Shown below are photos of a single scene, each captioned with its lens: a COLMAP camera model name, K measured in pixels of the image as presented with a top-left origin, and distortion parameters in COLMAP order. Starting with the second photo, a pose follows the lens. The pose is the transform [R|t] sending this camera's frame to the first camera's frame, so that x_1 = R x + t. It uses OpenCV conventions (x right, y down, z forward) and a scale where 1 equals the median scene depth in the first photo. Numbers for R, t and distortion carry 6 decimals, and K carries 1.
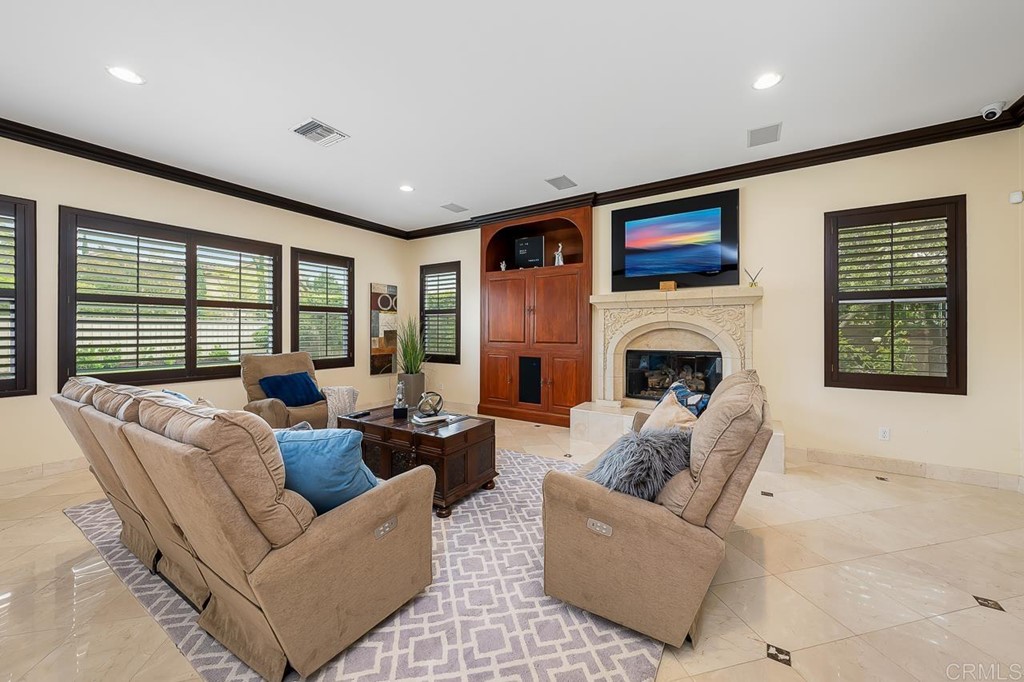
lens RADIAL K [[385.9, 0, 503.3], [0, 385.9, 327.0], [0, 0, 1]] dist [-0.022754, 0.000237]
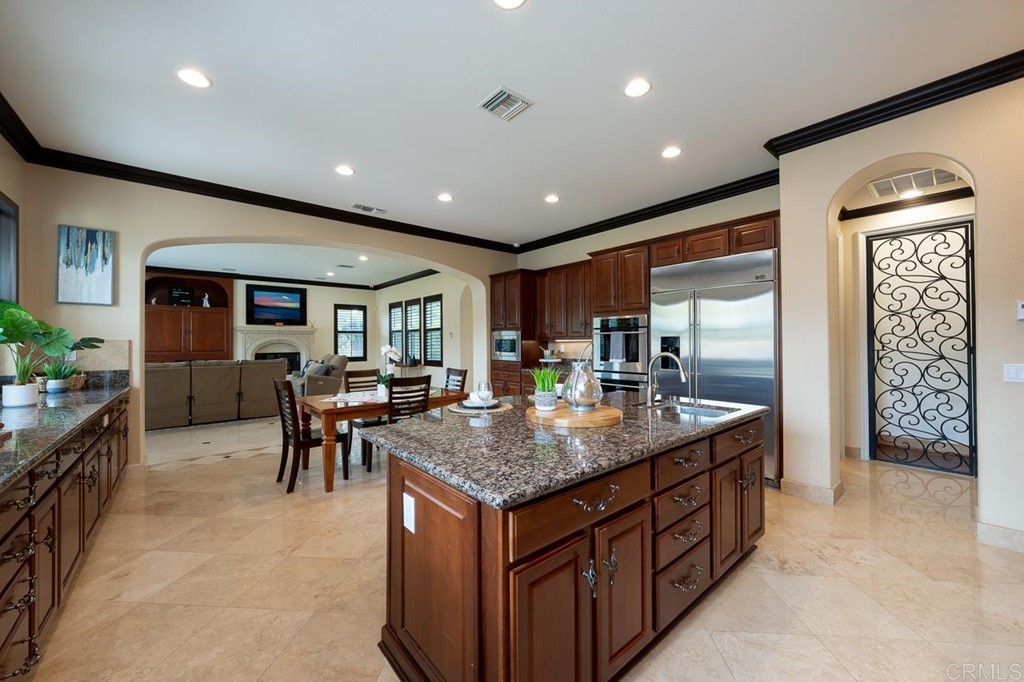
lens RADIAL K [[385.9, 0, 505.6], [0, 385.9, 340.3], [0, 0, 1]] dist [-0.022754, 0.000237]
pose [[0.285211, 0.000680, 0.958465, -1.239836], [0.000168, 1.000000, -0.000760, -0.007389], [-0.958465, 0.000378, 0.285211, -0.860950]]
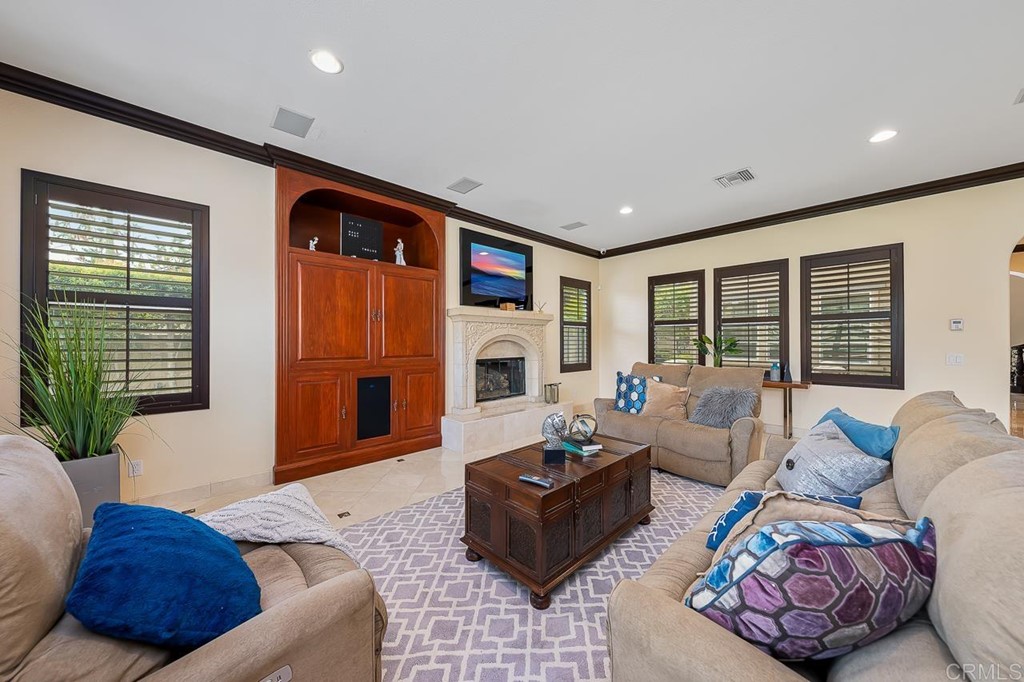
lens RADIAL K [[385.9, 0, 502.8], [0, 385.9, 338.6], [0, 0, 1]] dist [-0.022754, 0.000237]
pose [[0.169579, 0.009798, 0.985468, -0.728894], [-0.006373, 0.999941, -0.008846, 0.008449], [-0.985496, -0.004781, 0.169631, 0.713176]]
